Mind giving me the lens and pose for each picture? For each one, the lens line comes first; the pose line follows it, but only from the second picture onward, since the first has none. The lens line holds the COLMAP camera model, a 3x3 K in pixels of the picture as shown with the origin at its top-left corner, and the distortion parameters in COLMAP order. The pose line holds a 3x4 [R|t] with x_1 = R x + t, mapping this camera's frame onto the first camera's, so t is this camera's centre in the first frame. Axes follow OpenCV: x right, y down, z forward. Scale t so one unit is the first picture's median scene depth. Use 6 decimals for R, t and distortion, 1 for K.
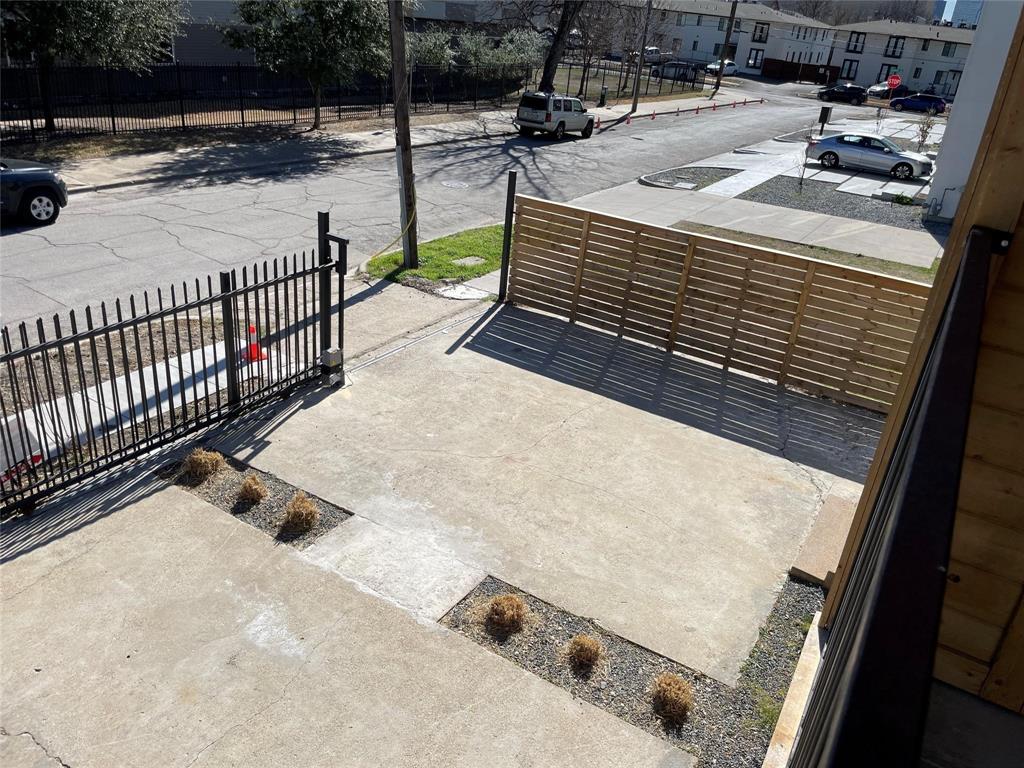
lens RADIAL K [[783.3, 0, 510.7], [0, 783.3, 379.6], [0, 0, 1]] dist [0.088577, -0.141184]
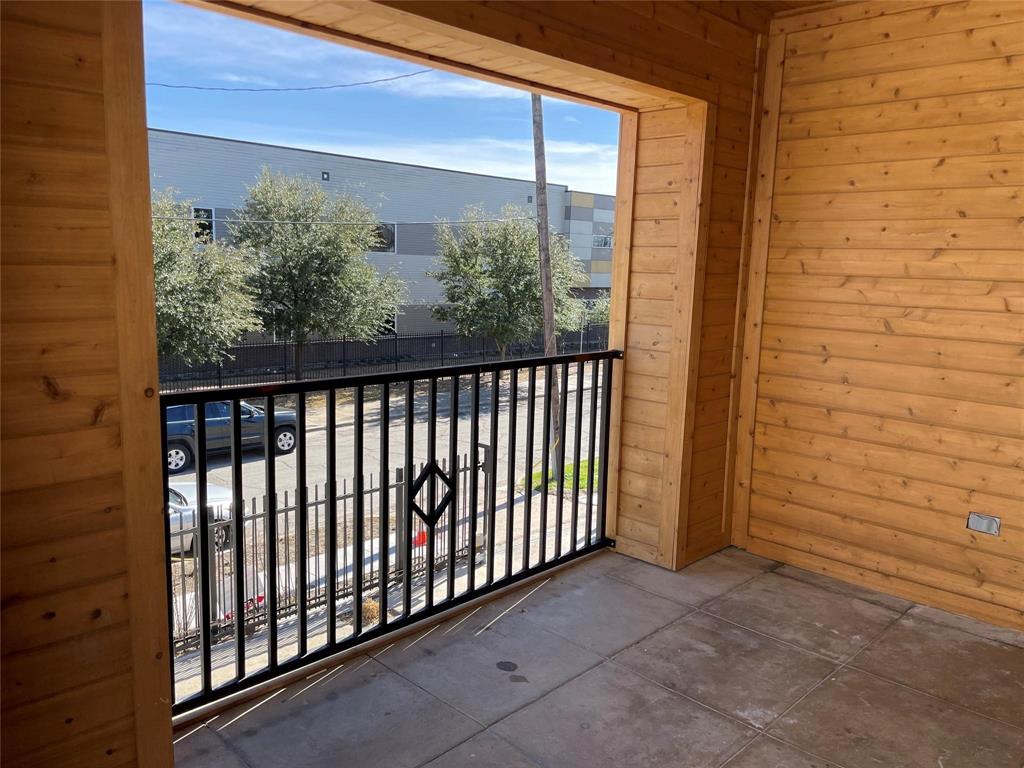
lens RADIAL K [[818.8, 0, 517.0], [0, 818.8, 373.1], [0, 0, 1]] dist [0.039385, -0.009186]
pose [[0.968618, -0.045356, -0.244381, 0.090710], [-0.035004, 0.948519, -0.314781, 0.070859], [0.246077, 0.313457, 0.917165, -0.144884]]
